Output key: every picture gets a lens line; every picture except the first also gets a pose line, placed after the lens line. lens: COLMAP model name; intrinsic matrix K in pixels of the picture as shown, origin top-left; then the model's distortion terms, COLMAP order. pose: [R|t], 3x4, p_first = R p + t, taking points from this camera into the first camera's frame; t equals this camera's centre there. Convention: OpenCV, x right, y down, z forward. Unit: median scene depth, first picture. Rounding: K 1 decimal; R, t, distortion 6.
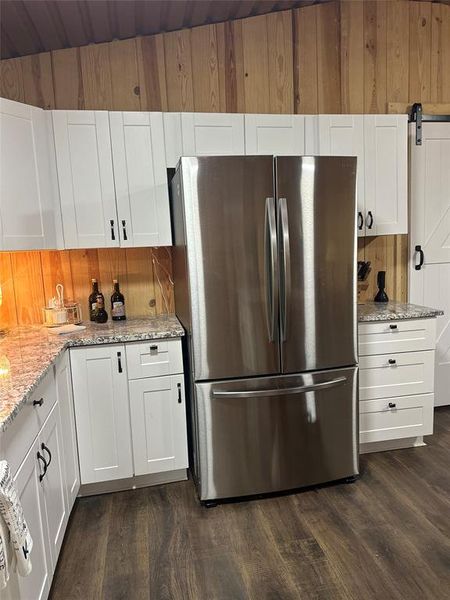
lens RADIAL K [[425.2, 0, 225.0], [0, 425.2, 300.0], [0, 0, 1]] dist [0.005596, -0.002075]
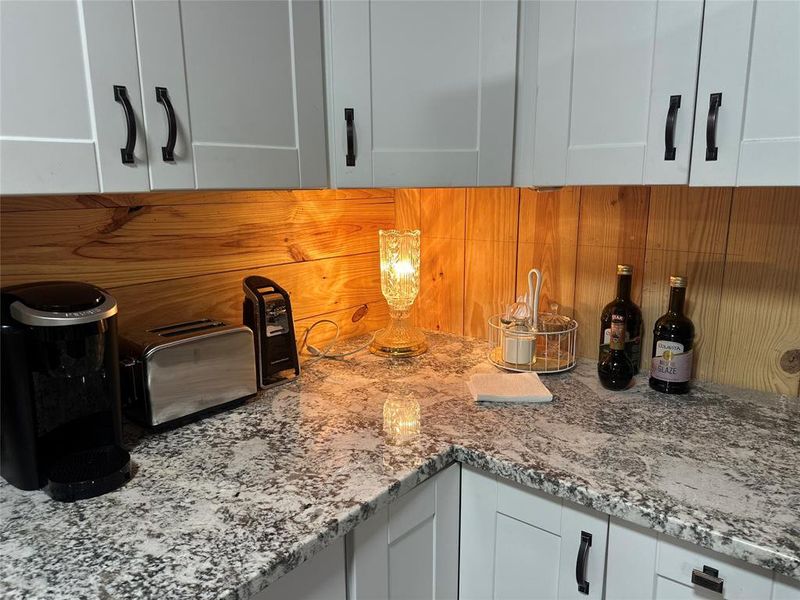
lens RADIAL K [[567.0, 0, 400.0], [0, 567.0, 300.0], [0, 0, 1]] dist [0.005596, -0.002075]
pose [[0.630437, 0.183420, -0.754259, -0.045642], [-0.106940, 0.982939, 0.149646, -0.073787], [0.768839, -0.013682, 0.639296, 0.522299]]
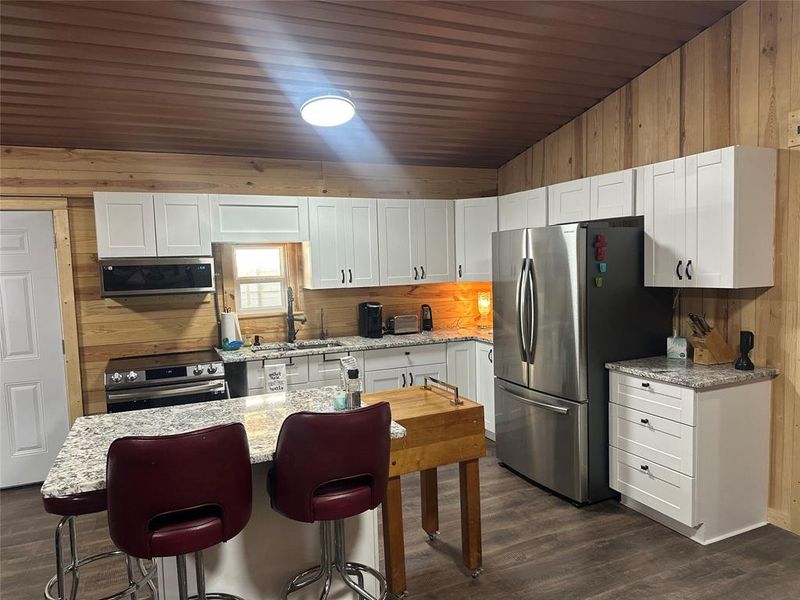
lens RADIAL K [[567.0, 0, 400.0], [0, 567.0, 300.0], [0, 0, 1]] dist [0.005596, -0.002075]
pose [[0.227856, 0.101963, -0.968341, 1.376852], [-0.100546, 0.991649, 0.080758, -0.162199], [0.968490, 0.078962, 0.236206, 0.132660]]
